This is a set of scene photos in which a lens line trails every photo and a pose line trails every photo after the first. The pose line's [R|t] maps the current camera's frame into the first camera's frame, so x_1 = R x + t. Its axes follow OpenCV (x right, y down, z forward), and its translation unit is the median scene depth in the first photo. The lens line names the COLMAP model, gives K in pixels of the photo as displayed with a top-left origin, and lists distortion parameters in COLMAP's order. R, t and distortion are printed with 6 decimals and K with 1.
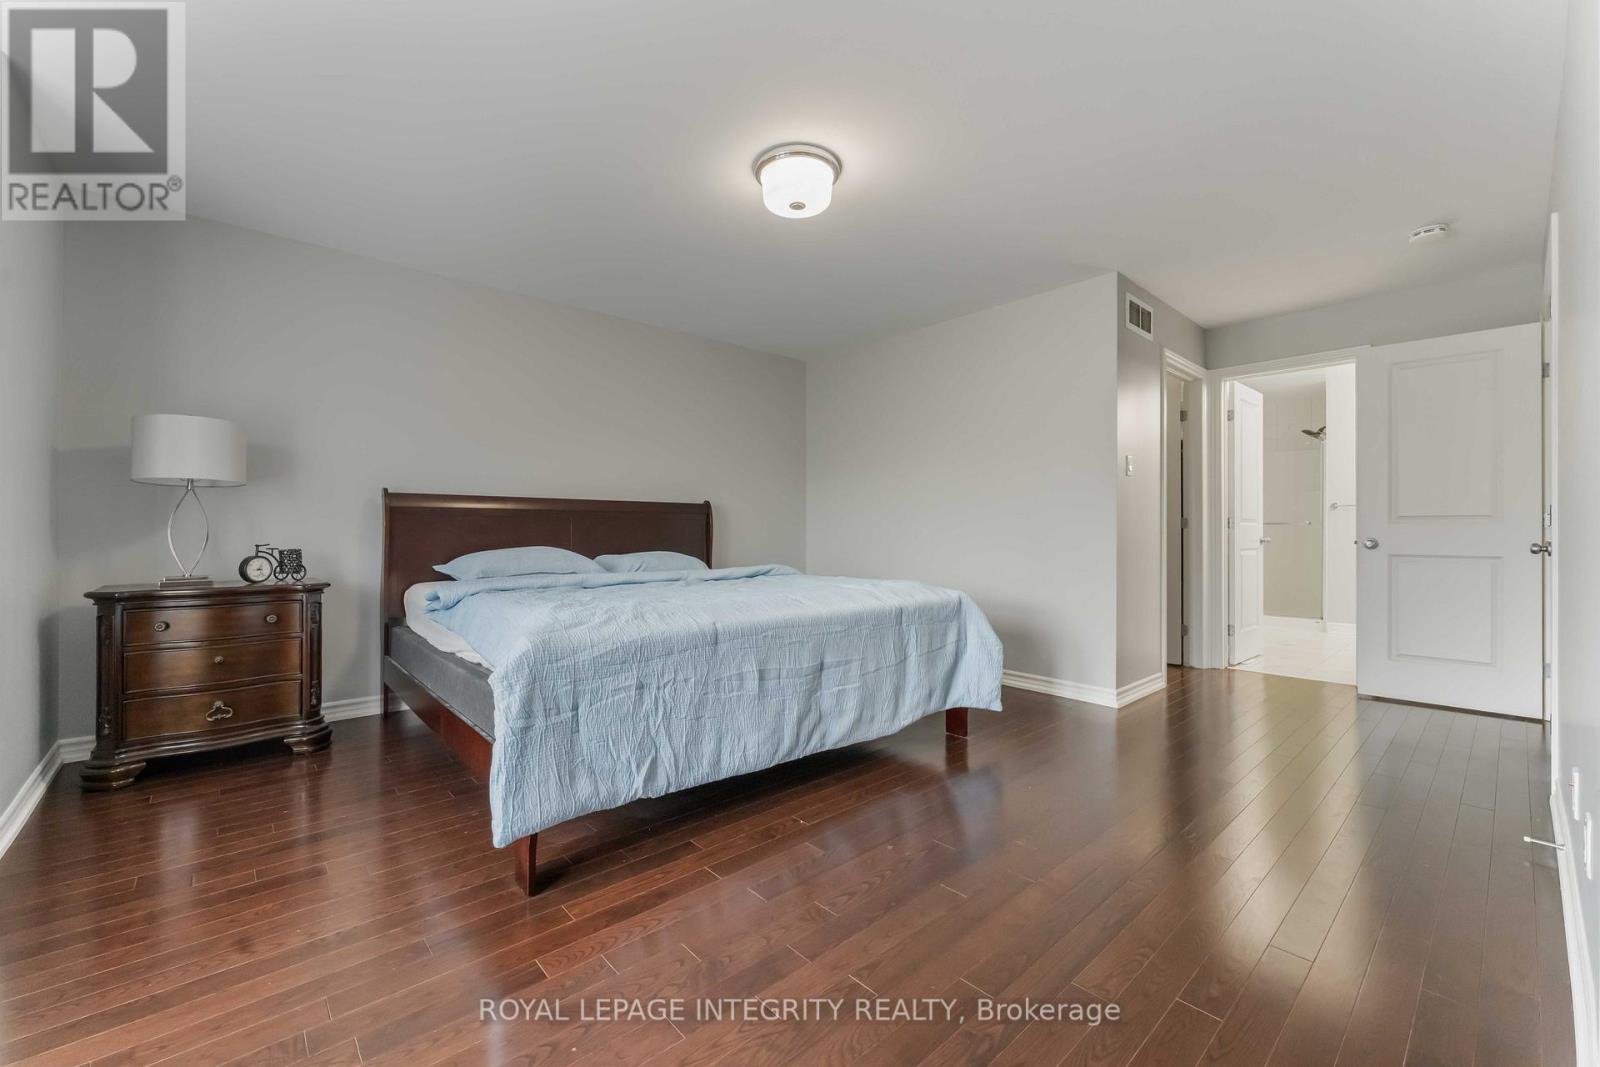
lens RADIAL K [[645.7, 0, 794.3], [0, 645.7, 532.6], [0, 0, 1]] dist [0.001858, 0.000533]
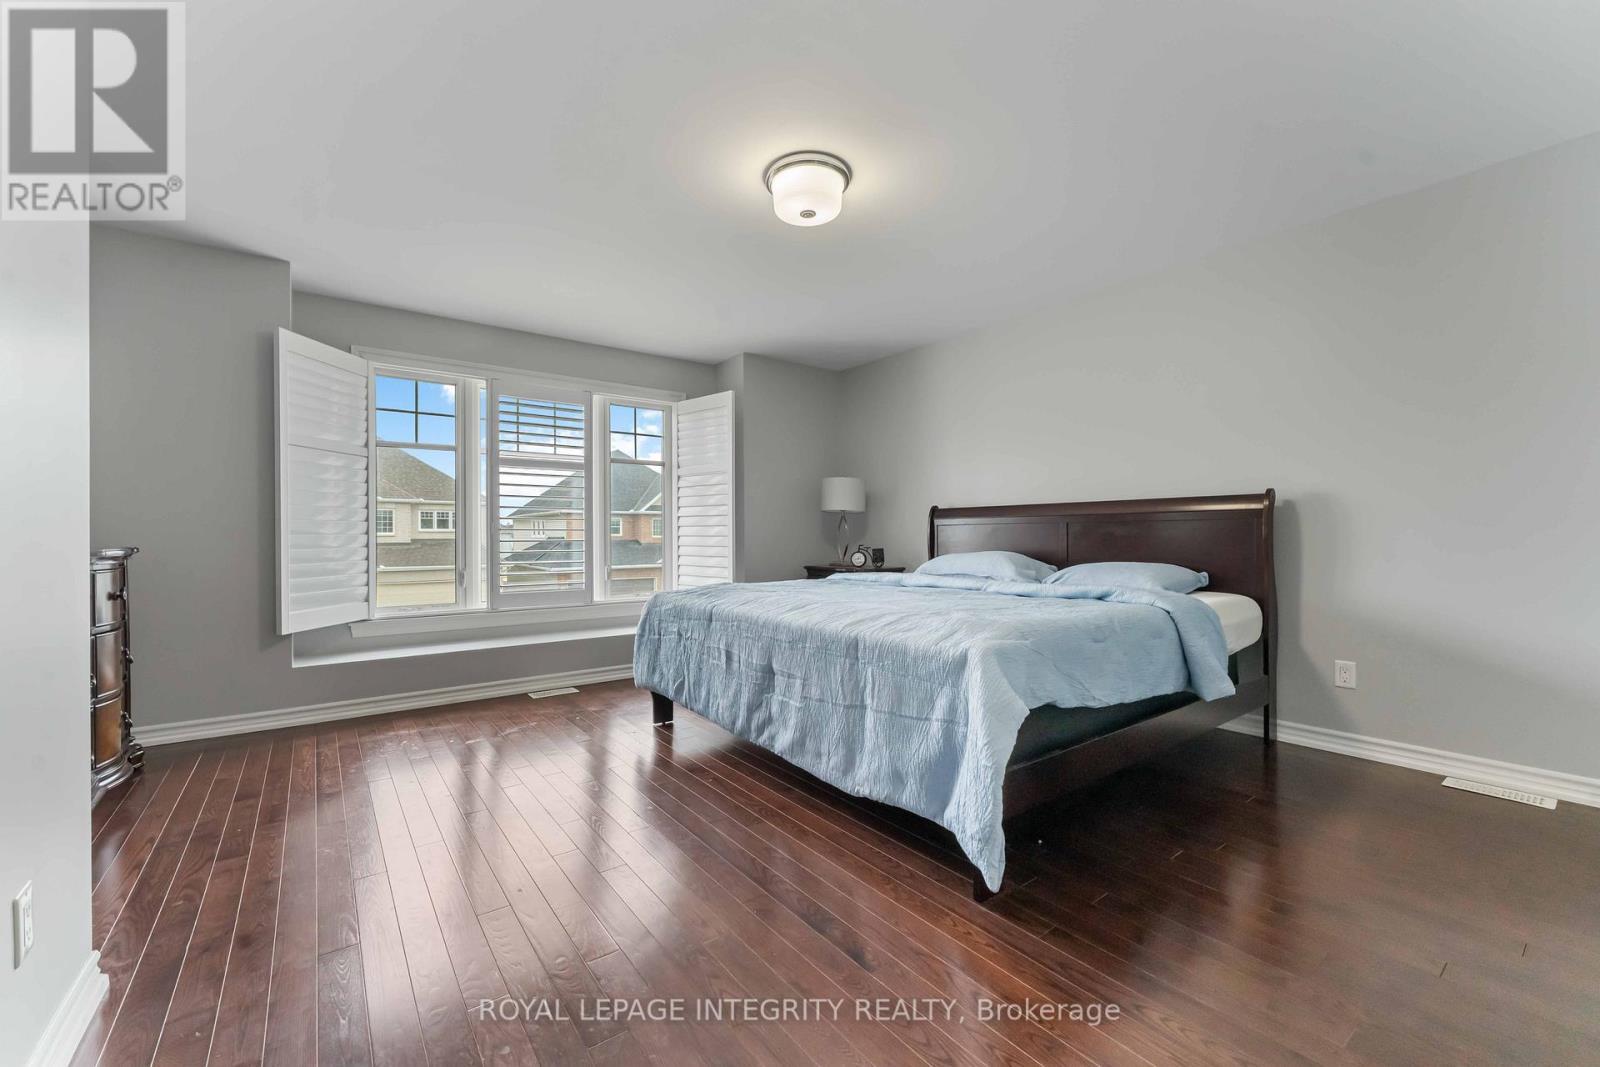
lens RADIAL K [[645.7, 0, 794.4], [0, 645.7, 534.7], [0, 0, 1]] dist [0.001858, 0.000533]
pose [[-0.085467, -0.003957, -0.996333, 1.047480], [0.001844, 0.999990, -0.004130, -0.004228], [0.996339, -0.002190, -0.085459, 1.101000]]
